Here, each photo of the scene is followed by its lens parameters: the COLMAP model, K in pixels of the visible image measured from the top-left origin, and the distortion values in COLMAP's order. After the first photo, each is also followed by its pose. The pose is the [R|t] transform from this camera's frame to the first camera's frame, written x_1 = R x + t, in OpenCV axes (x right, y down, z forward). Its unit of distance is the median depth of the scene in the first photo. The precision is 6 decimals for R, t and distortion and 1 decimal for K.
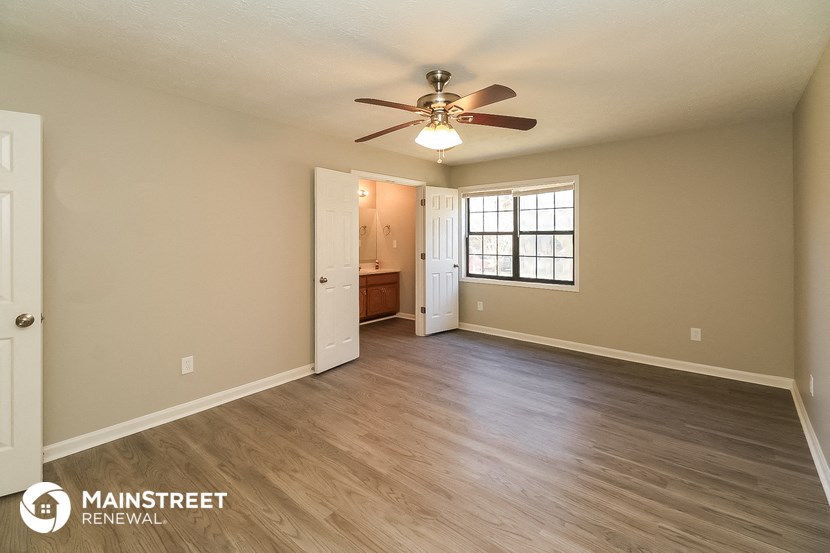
lens RADIAL K [[375.5, 0, 411.1], [0, 375.5, 246.4], [0, 0, 1]] dist [0.002707, 0.000045]
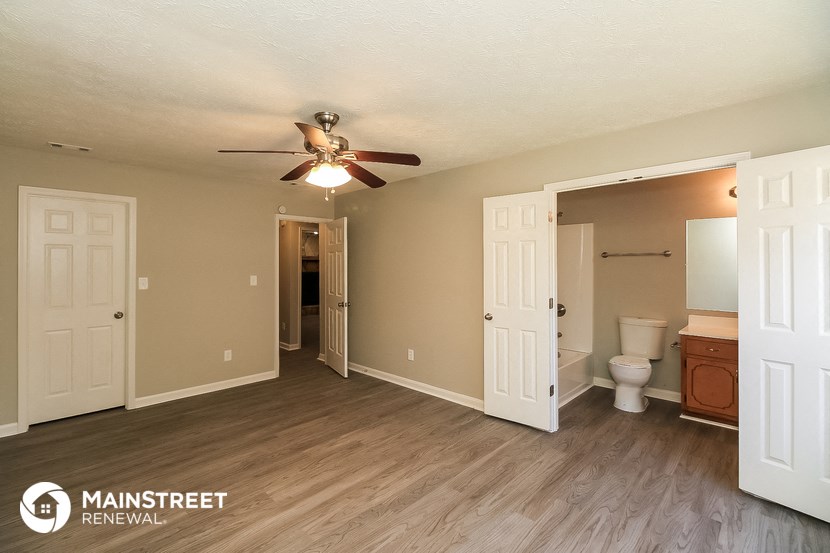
lens RADIAL K [[383.2, 0, 412.1], [0, 383.2, 273.3], [0, 0, 1]] dist [0.001400, -0.000011]
pose [[-0.084978, 0.011795, -0.996313, 0.914512], [-0.030266, 0.999438, 0.014414, -0.033963], [0.995923, 0.031380, -0.084573, 1.105935]]
